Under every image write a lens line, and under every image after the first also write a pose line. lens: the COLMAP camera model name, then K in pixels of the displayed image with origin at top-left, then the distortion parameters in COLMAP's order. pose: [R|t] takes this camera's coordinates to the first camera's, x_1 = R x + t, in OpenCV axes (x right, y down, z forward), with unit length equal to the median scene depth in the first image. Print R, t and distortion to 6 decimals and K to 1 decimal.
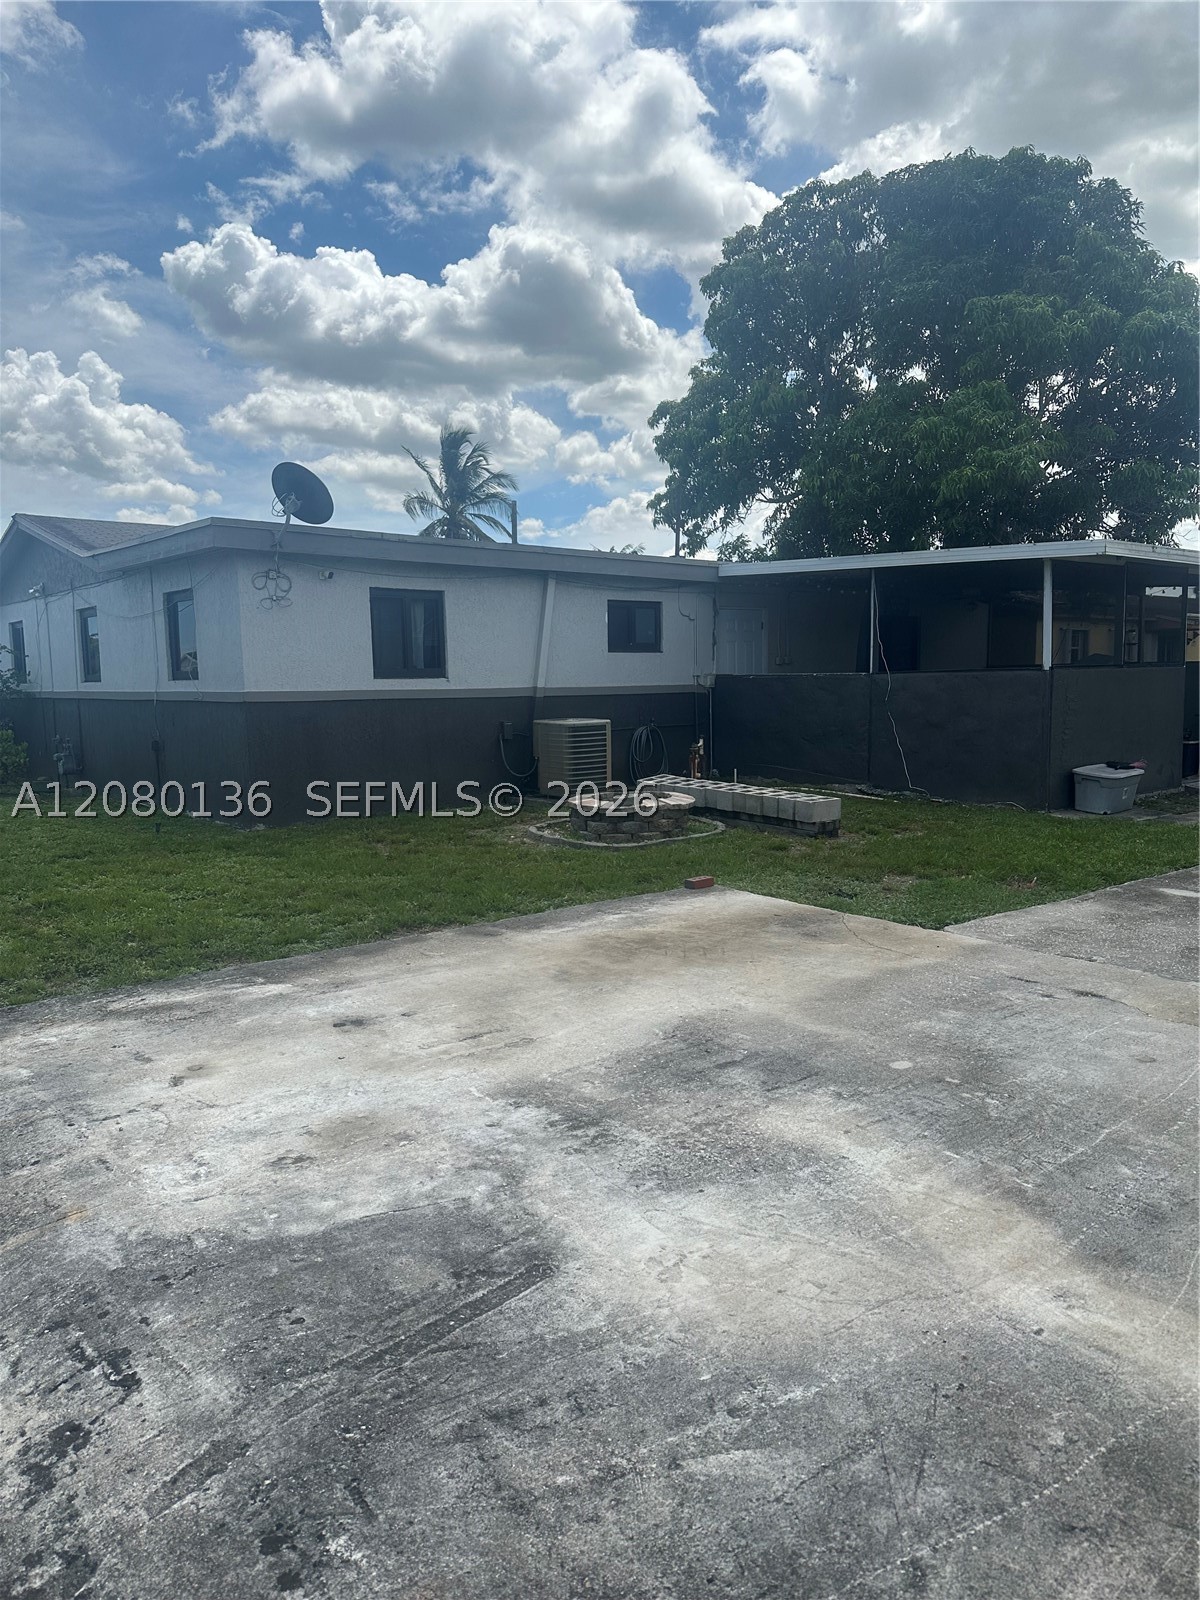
lens RADIAL K [[1108.6, 0, 626.5], [0, 1108.6, 799.2], [0, 0, 1]] dist [0.167073, -0.330406]
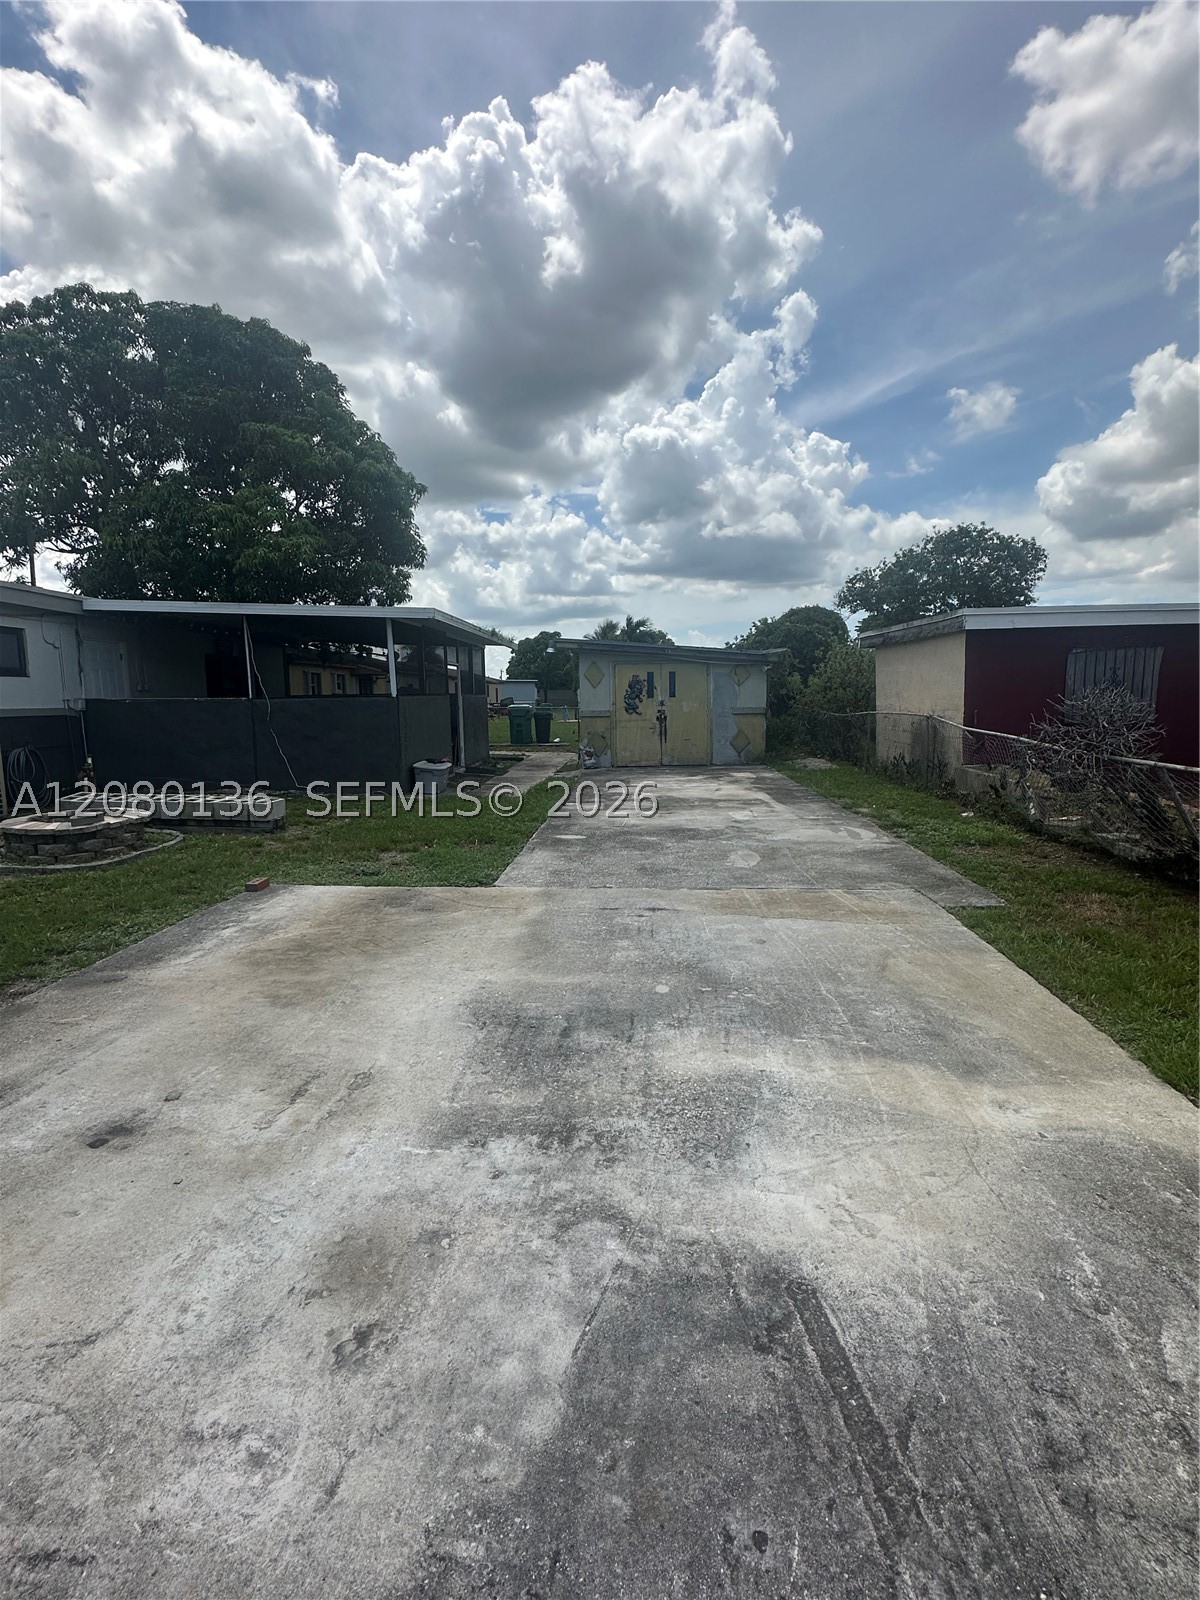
lens RADIAL K [[753.7, 0, 600.0], [0, 753.7, 800.0], [0, 0, 1]] dist [-0.000770, -0.001301]
pose [[0.686567, -0.092954, 0.721100, -0.457616], [0.082476, 0.995349, 0.049780, -0.033165], [-0.722374, 0.025296, 0.691040, 0.497564]]
